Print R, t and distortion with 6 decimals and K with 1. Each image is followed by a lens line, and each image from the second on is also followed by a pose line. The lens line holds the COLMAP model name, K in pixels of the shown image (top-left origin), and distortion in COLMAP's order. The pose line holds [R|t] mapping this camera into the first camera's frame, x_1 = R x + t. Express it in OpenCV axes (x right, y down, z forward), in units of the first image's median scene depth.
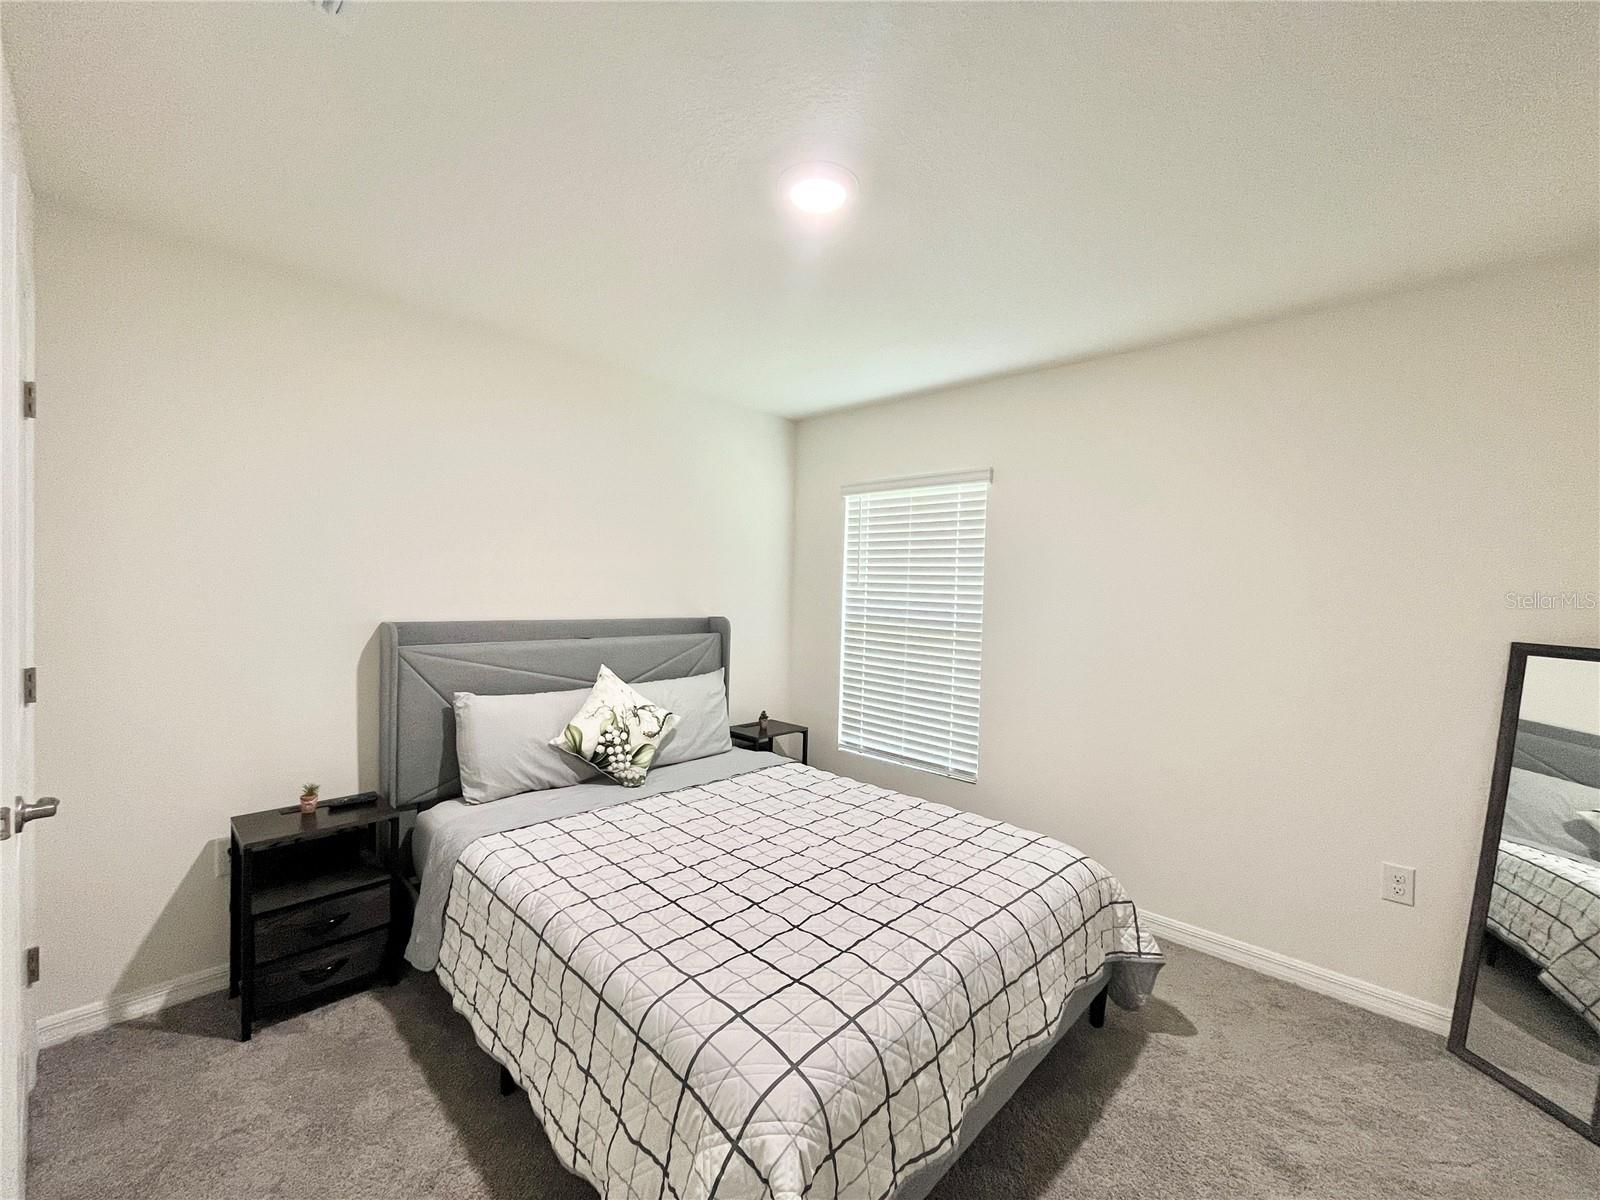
lens RADIAL K [[641.6, 0, 806.7], [0, 641.6, 598.1], [0, 0, 1]] dist [-0.008561, 0.000382]
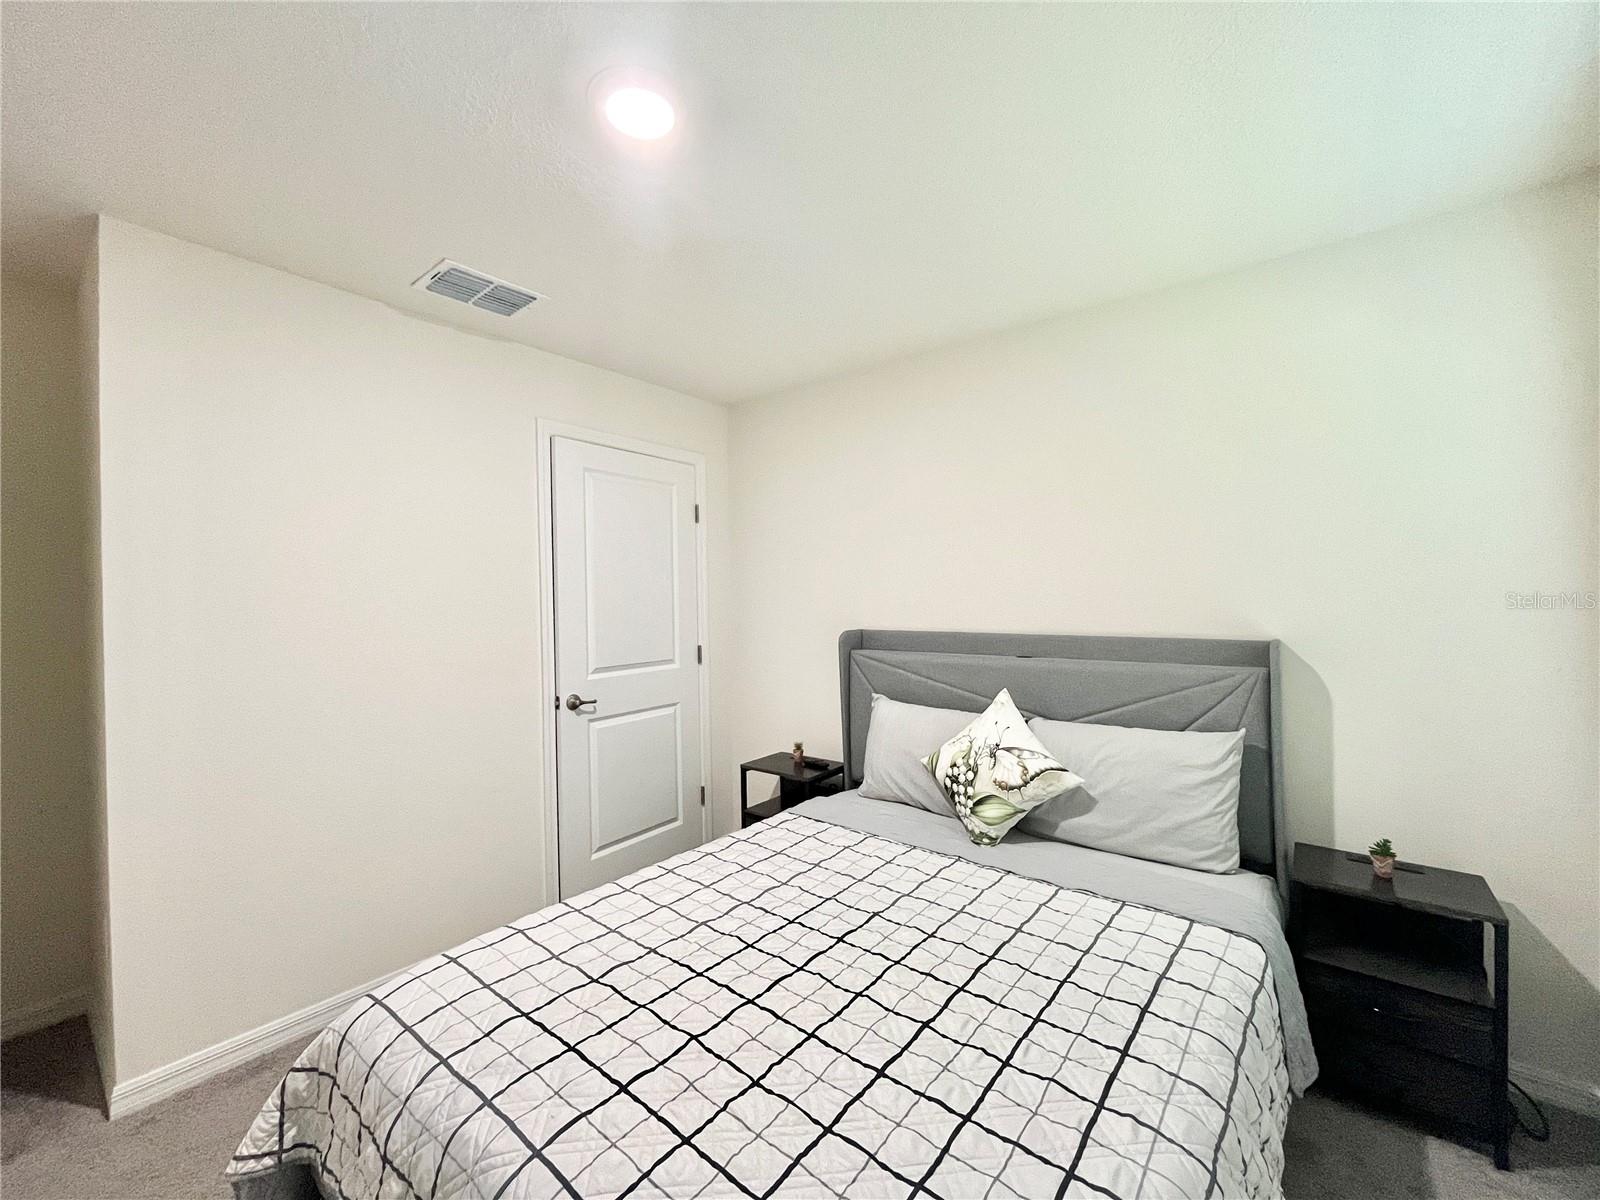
lens RADIAL K [[641.6, 0, 806.3], [0, 641.6, 607.1], [0, 0, 1]] dist [-0.008561, 0.000382]
pose [[0.081735, -0.033676, -0.996085, 0.508678], [-0.012938, 0.999309, -0.034847, 0.033359], [0.996570, 0.015735, 0.081243, 0.720882]]
